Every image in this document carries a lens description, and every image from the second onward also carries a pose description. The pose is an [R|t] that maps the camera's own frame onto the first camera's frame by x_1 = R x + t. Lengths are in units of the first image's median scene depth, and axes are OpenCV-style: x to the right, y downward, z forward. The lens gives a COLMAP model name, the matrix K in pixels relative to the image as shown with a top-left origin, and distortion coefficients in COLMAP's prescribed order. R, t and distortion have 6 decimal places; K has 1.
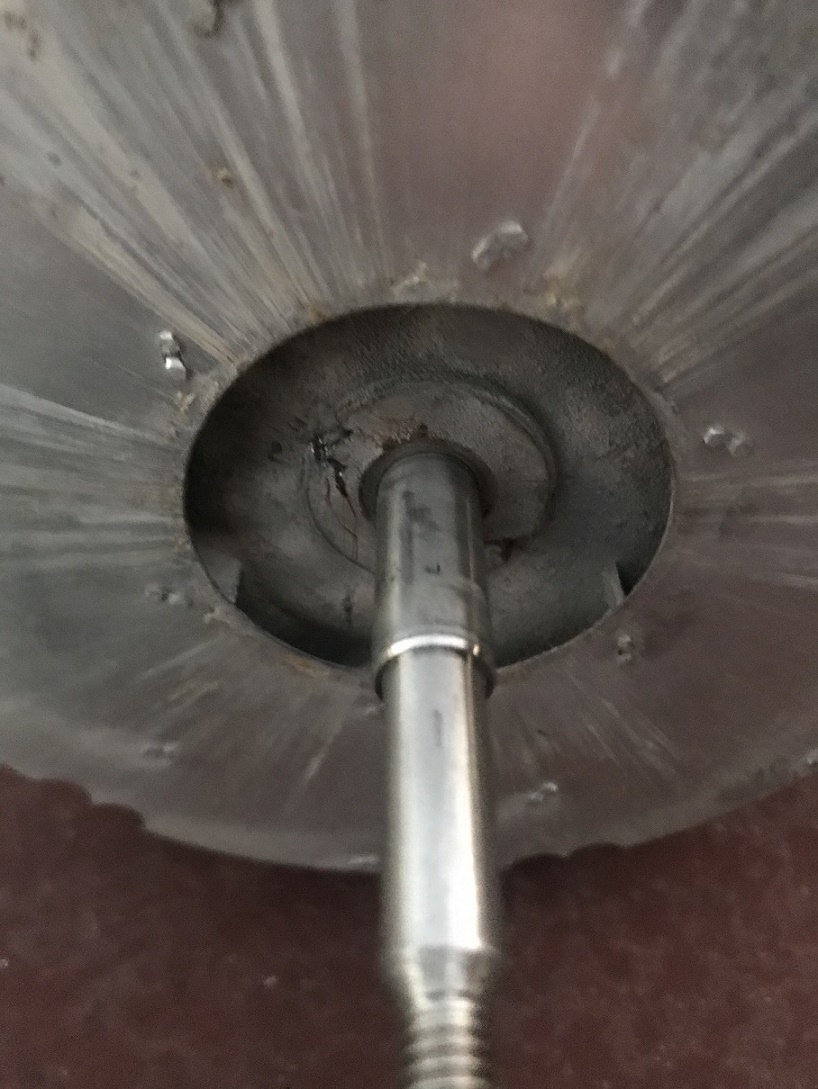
lens RADIAL K [[883.0, 0, 401.2], [0, 883.0, 548.0], [0, 0, 1]] dist [-0.009955, -0.014880]
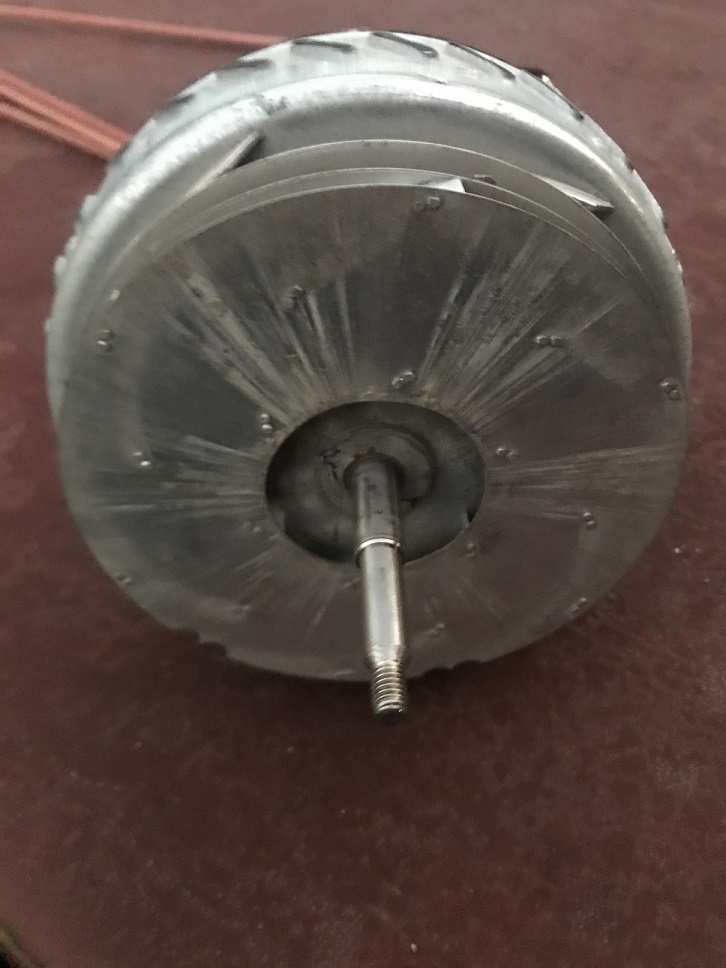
lens RADIAL K [[784.9, 0, 361.8], [0, 784.9, 480.2], [0, 0, 1]] dist [-0.009955, -0.014880]
pose [[0.999479, -0.019326, 0.025841, -0.054498], [0.020246, 0.999152, -0.035856, 0.012588], [-0.025126, 0.036360, 0.999023, -0.959294]]
